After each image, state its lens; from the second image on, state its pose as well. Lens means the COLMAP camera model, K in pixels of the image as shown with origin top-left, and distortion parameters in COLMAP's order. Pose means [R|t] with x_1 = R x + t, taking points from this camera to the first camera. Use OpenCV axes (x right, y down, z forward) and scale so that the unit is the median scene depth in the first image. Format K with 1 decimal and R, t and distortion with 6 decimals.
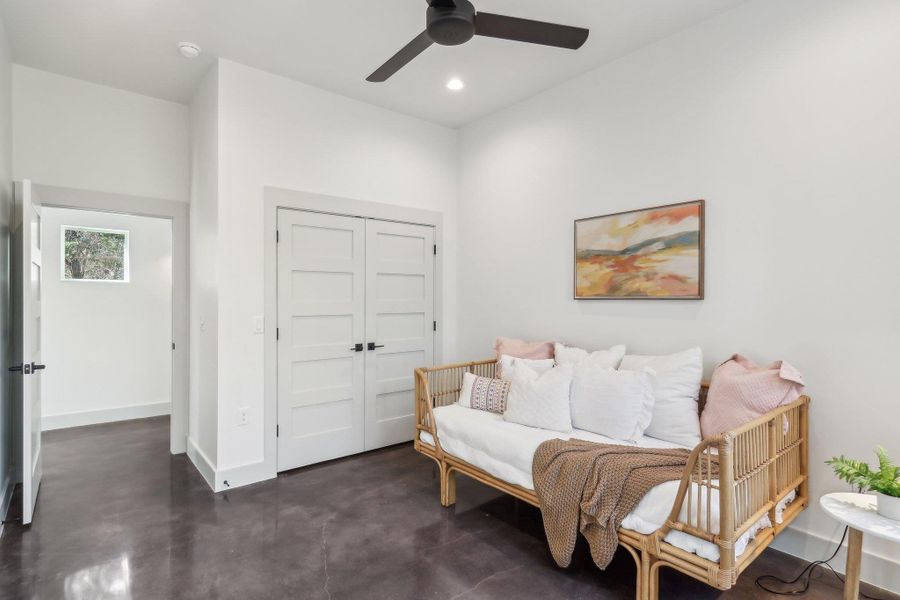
lens RADIAL K [[456.1, 0, 450.0], [0, 456.1, 300.0], [0, 0, 1]] dist [-0.001000, -0.000171]
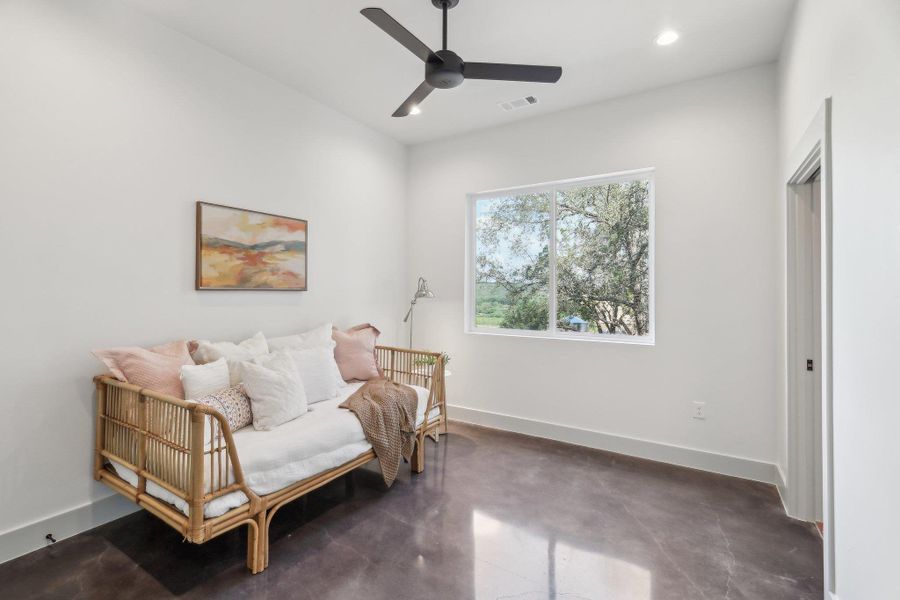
lens RADIAL K [[411.8, 0, 437.9], [0, 411.8, 281.4], [0, 0, 1]] dist [0.001043, 0.000050]
pose [[-0.304588, 0.018026, 0.952314, -0.713550], [-0.007216, 0.999749, -0.021232, -0.005393], [-0.952457, -0.013339, -0.304381, 0.900187]]
